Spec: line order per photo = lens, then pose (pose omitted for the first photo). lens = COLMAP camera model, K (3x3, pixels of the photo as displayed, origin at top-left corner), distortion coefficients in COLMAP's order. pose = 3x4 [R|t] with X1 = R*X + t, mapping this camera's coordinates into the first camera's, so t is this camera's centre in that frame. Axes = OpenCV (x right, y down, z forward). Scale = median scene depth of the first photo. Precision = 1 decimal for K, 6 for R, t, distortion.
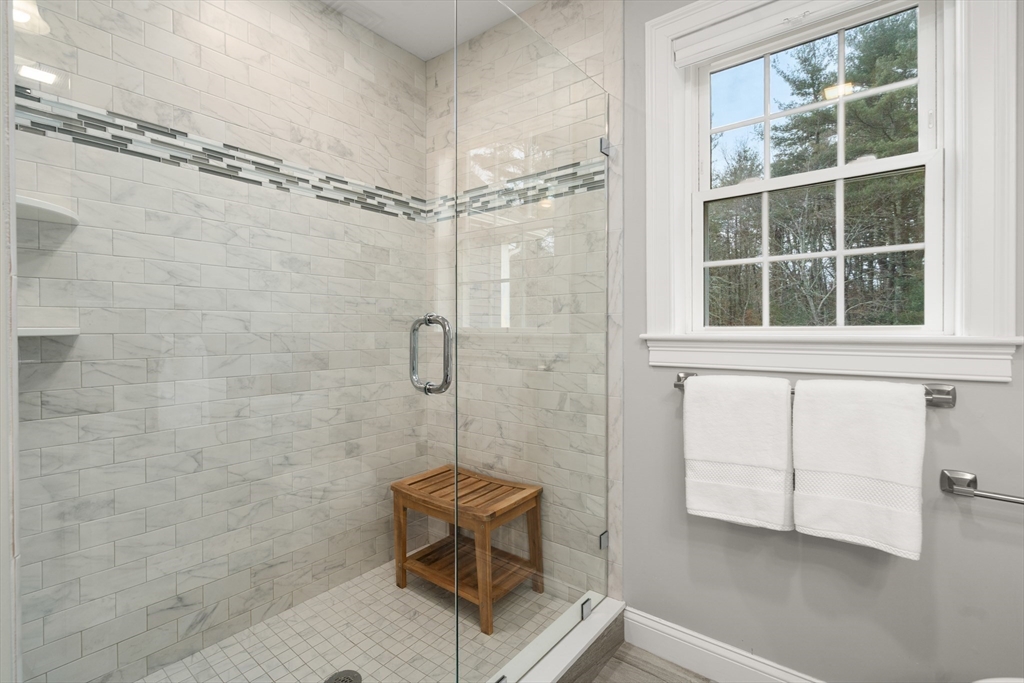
lens RADIAL K [[471.1, 0, 509.7], [0, 471.1, 333.9], [0, 0, 1]] dist [0.000270, 0.000537]
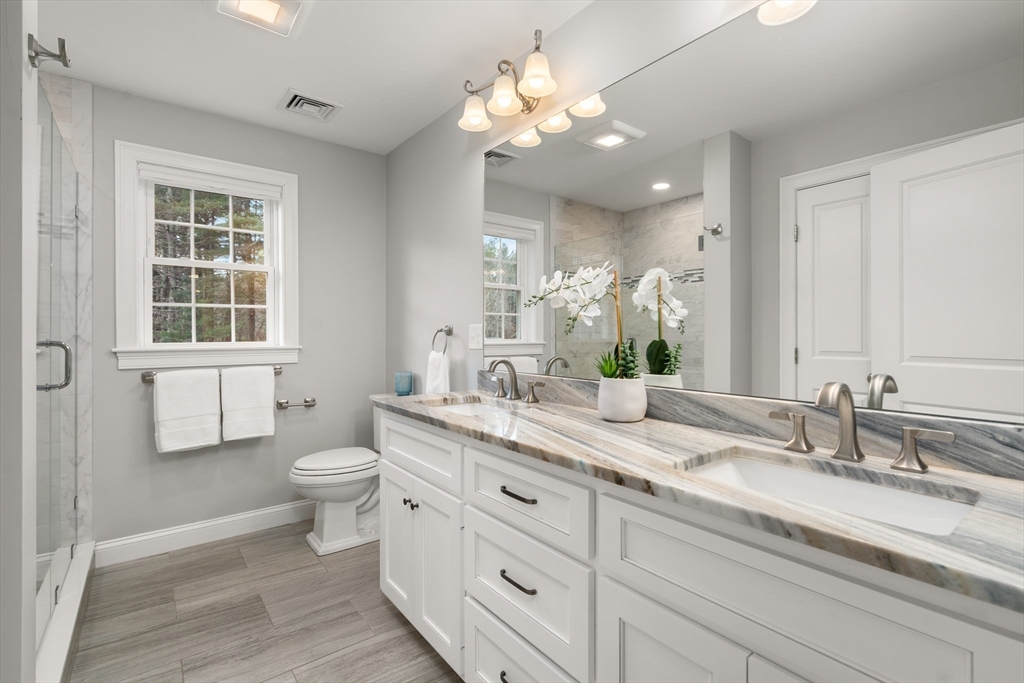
lens RADIAL K [[471.1, 0, 509.7], [0, 471.1, 333.9], [0, 0, 1]] dist [0.000270, 0.000537]
pose [[0.245545, 0.002822, 0.969381, -1.040900], [0.010835, 0.999925, -0.005655, -0.029254], [-0.969325, 0.011892, 0.245496, -0.698116]]
